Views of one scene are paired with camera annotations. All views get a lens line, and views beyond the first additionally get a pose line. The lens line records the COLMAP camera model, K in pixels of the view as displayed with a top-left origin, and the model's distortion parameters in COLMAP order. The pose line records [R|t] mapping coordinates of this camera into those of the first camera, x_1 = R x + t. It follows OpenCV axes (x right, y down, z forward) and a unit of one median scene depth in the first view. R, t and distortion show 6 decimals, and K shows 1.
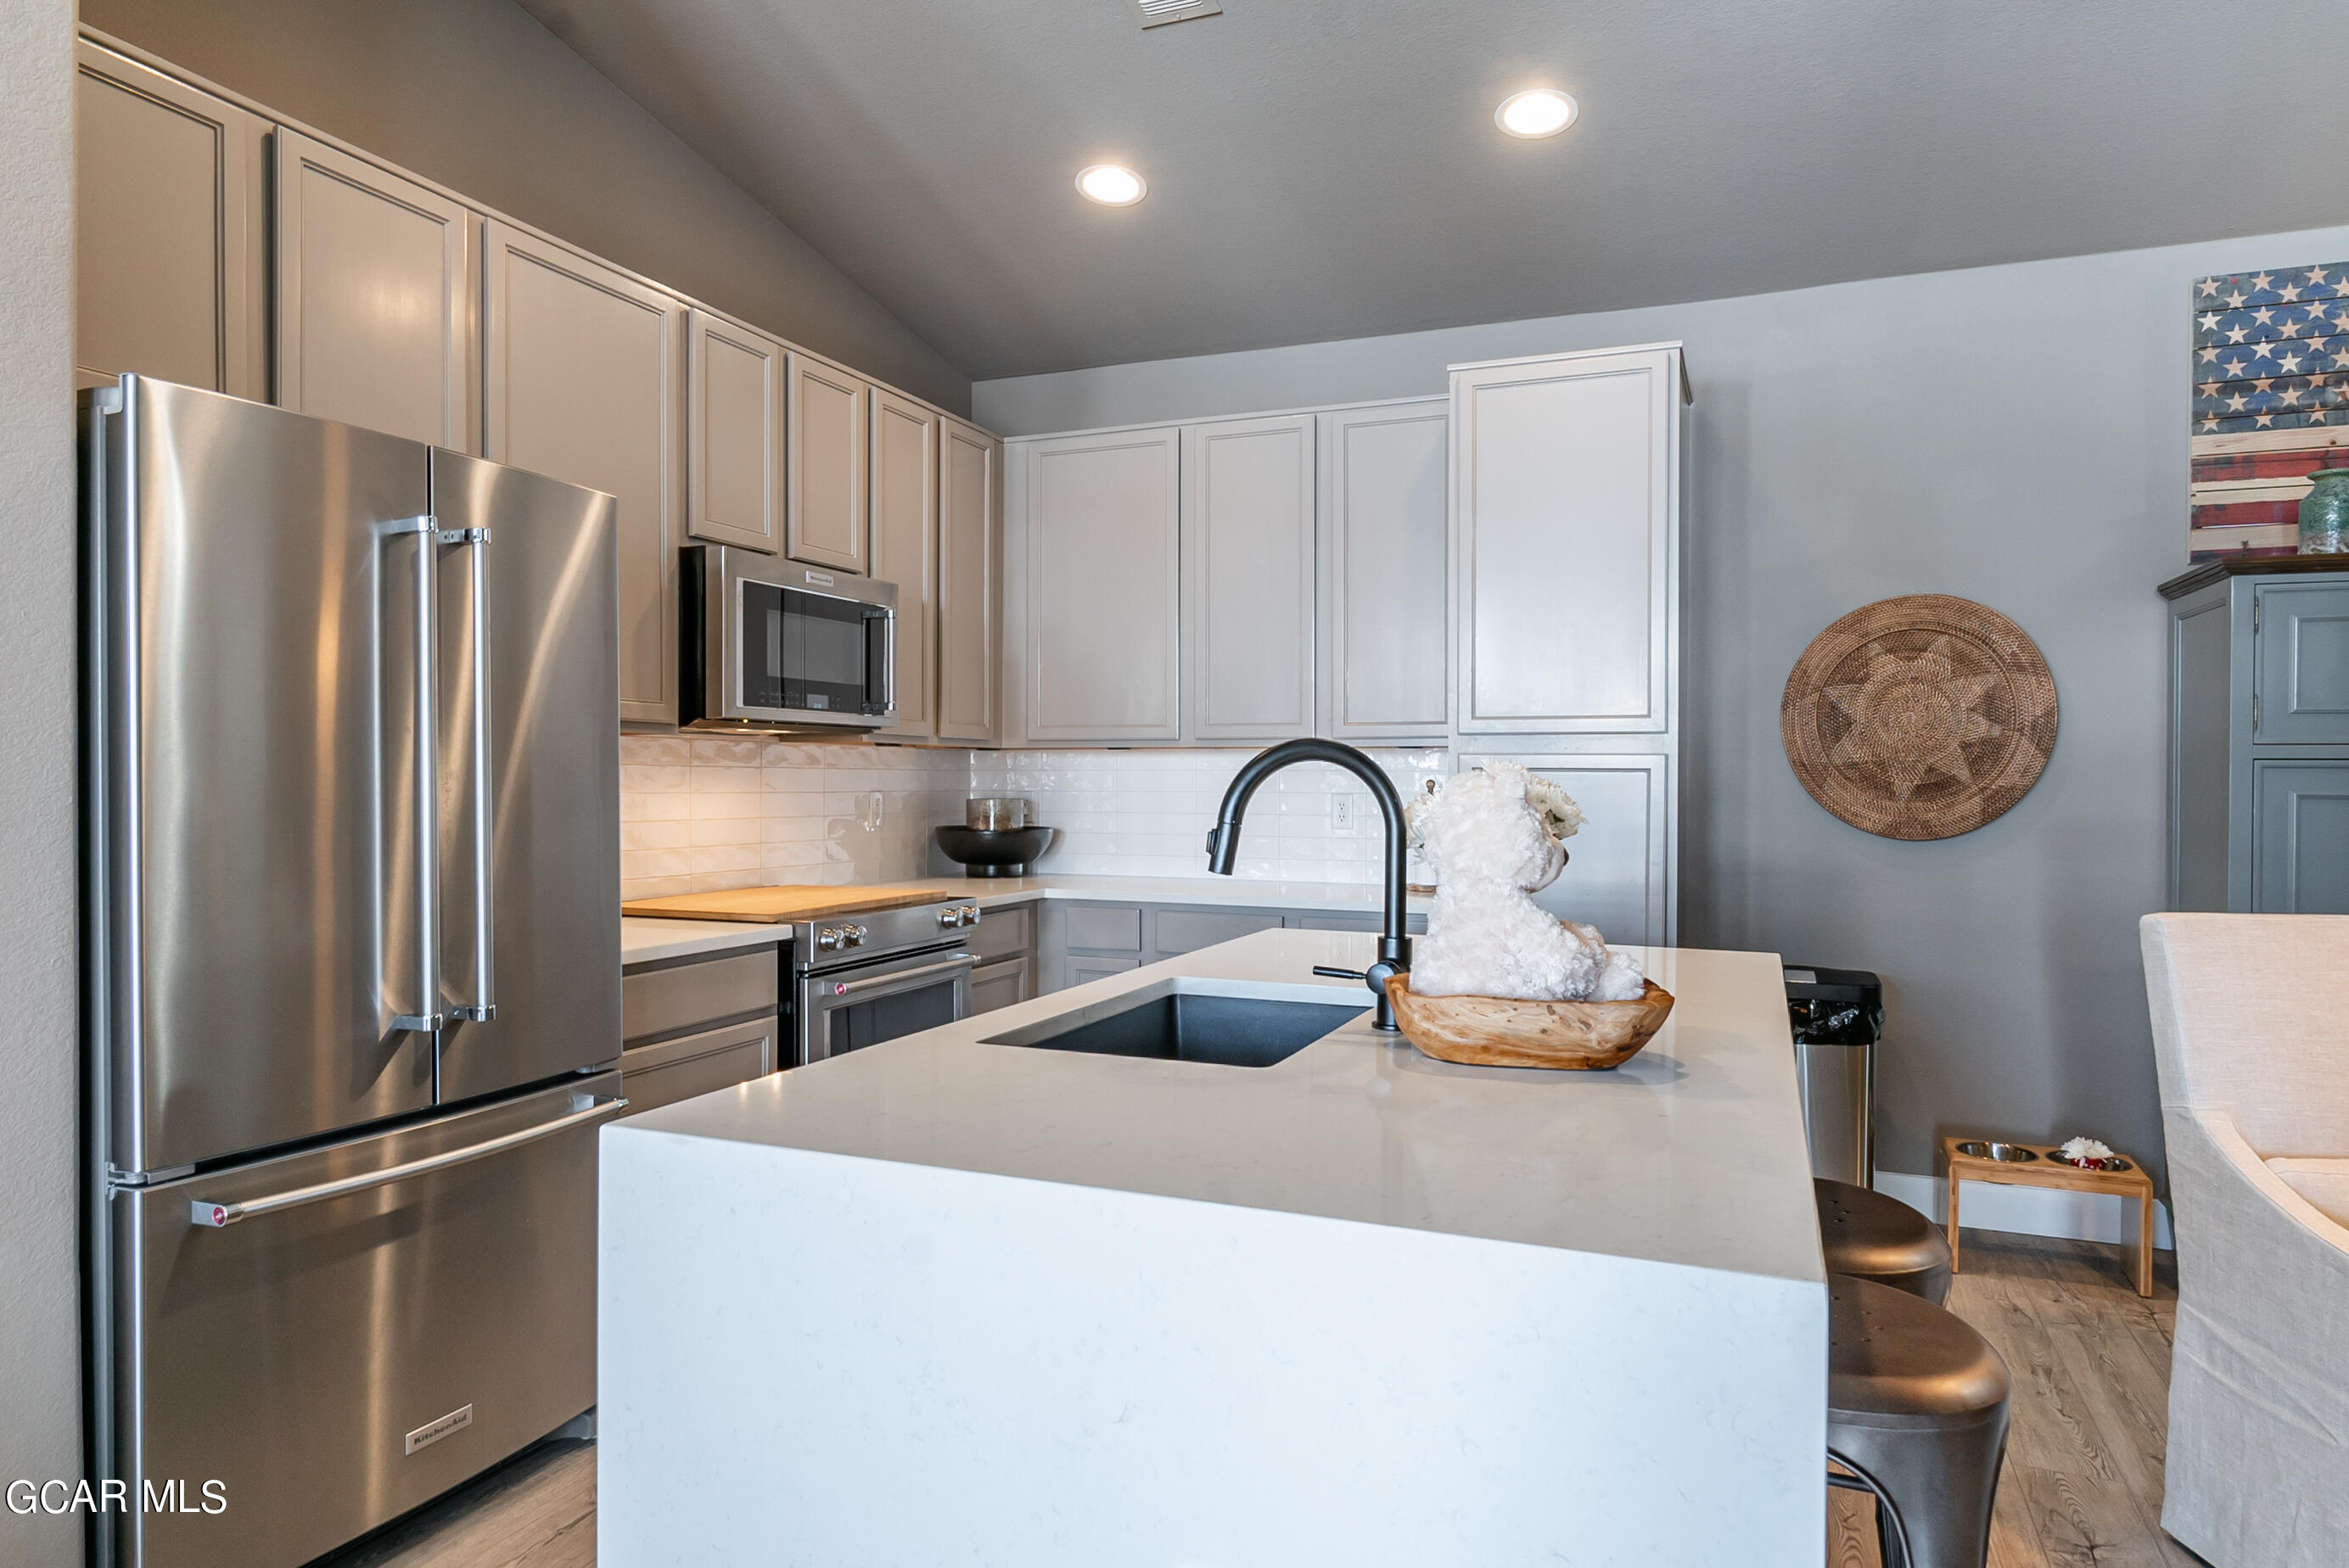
lens RADIAL K [[1441.8, 0, 1160.4], [0, 1441.8, 787.7], [0, 0, 1]] dist [-0.002438, 0.003230]
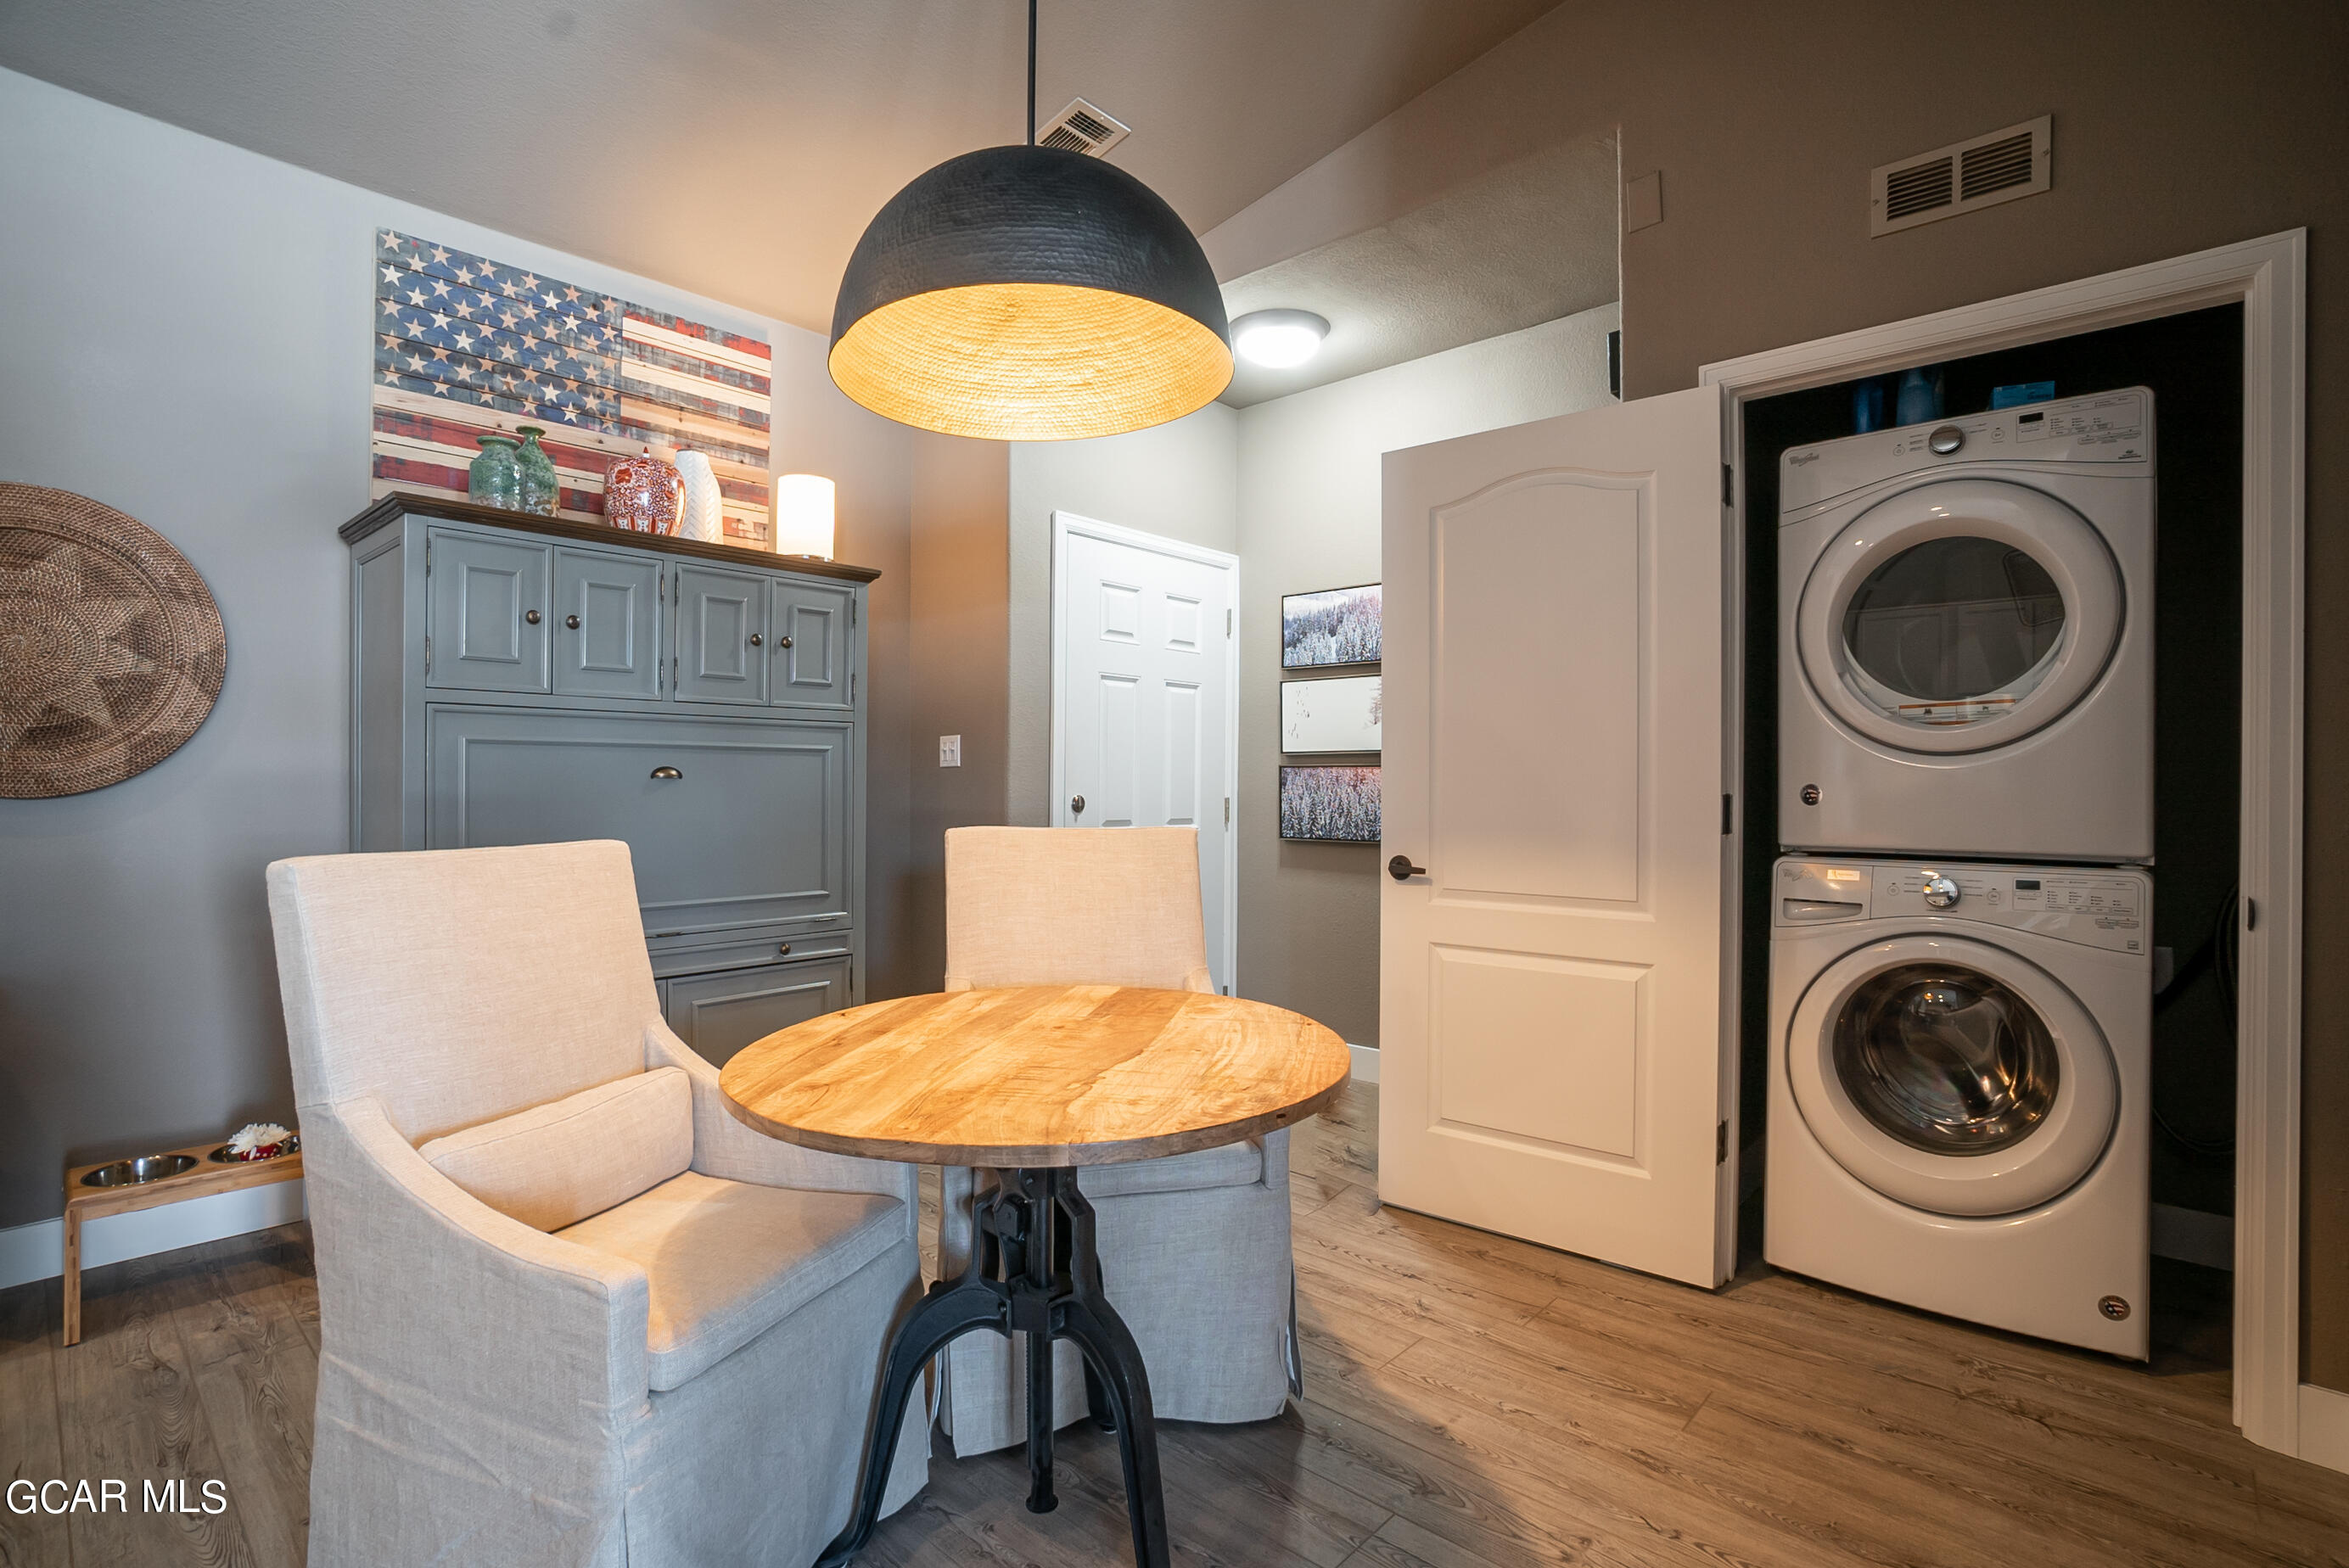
lens RADIAL K [[1117.3, 0, 1157.4], [0, 1117.3, 786.2], [0, 0, 1]] dist [-0.056179, 0.023073]
pose [[0.347929, -0.006732, 0.937497, 0.197959], [0.003052, 0.999977, 0.006048, 0.029892], [-0.937516, 0.000757, 0.347941, 0.232225]]
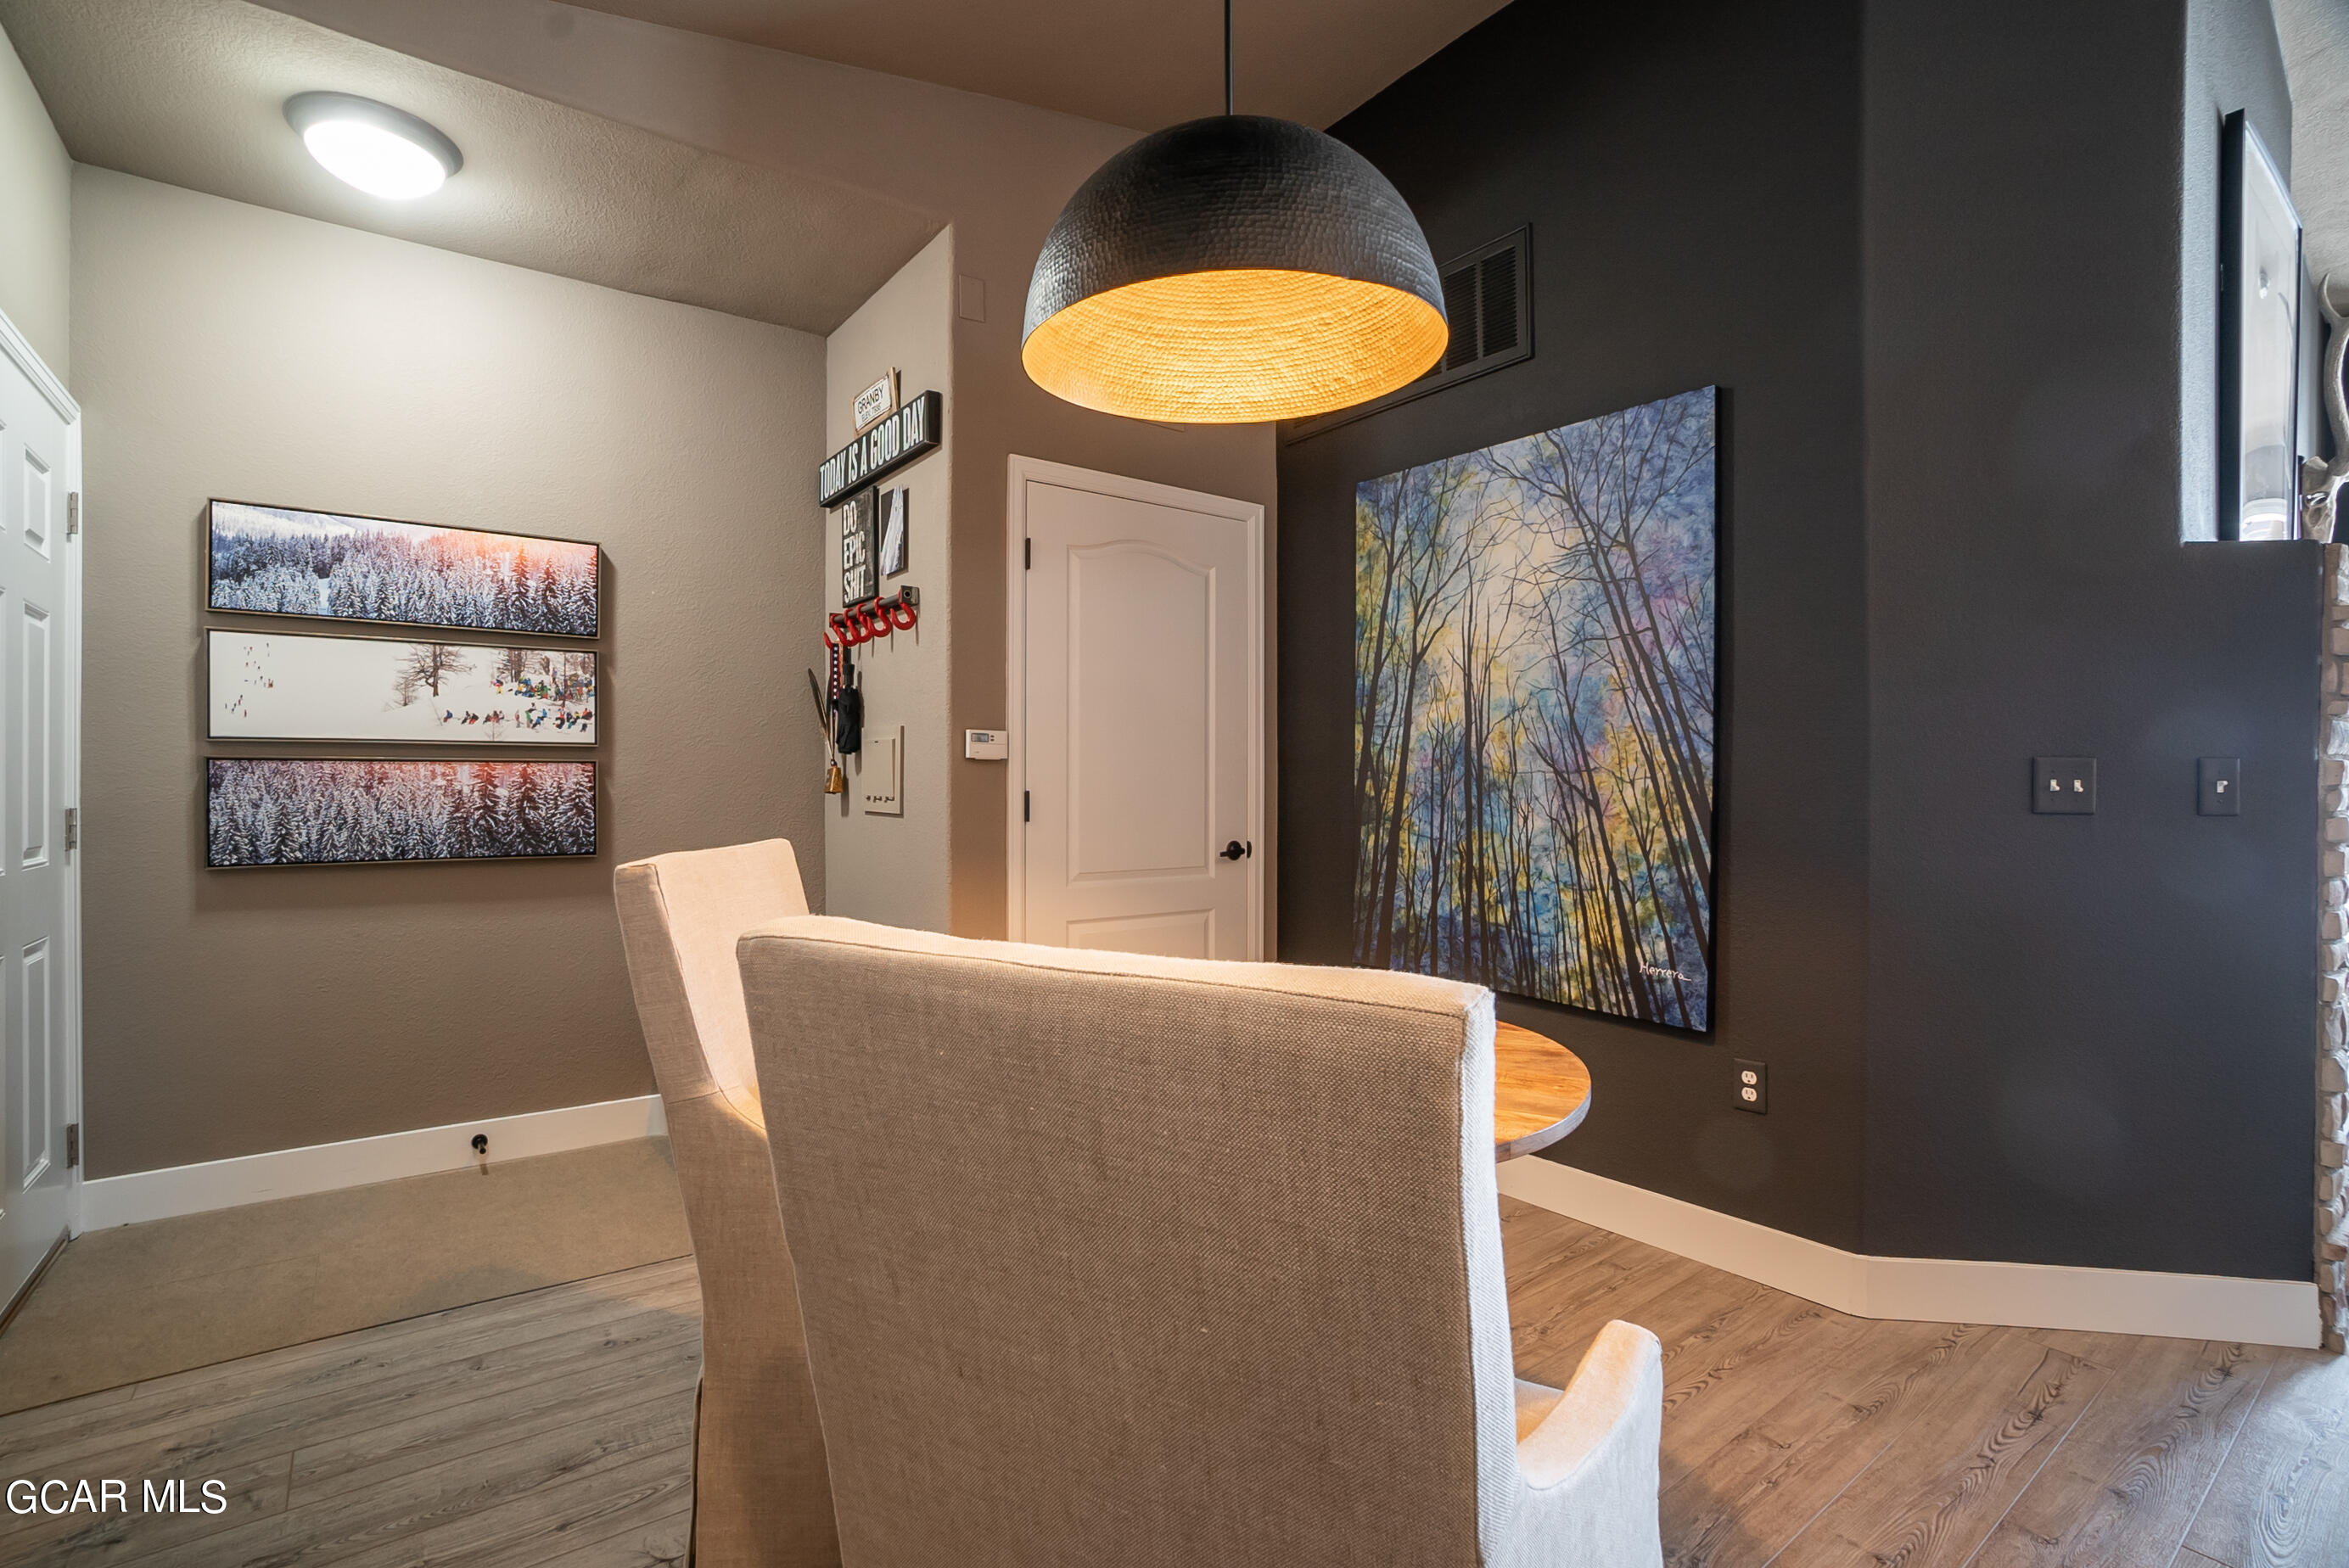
lens RADIAL K [[1072.8, 0, 1174.5], [0, 1072.8, 784.0], [0, 0, 1]] dist [-0.032706, 0.000253]
pose [[-0.855471, -0.004929, 0.517828, 0.396495], [-0.001162, 0.999970, 0.007598, 0.028144], [-0.517850, 0.005898, -0.855451, 0.781685]]
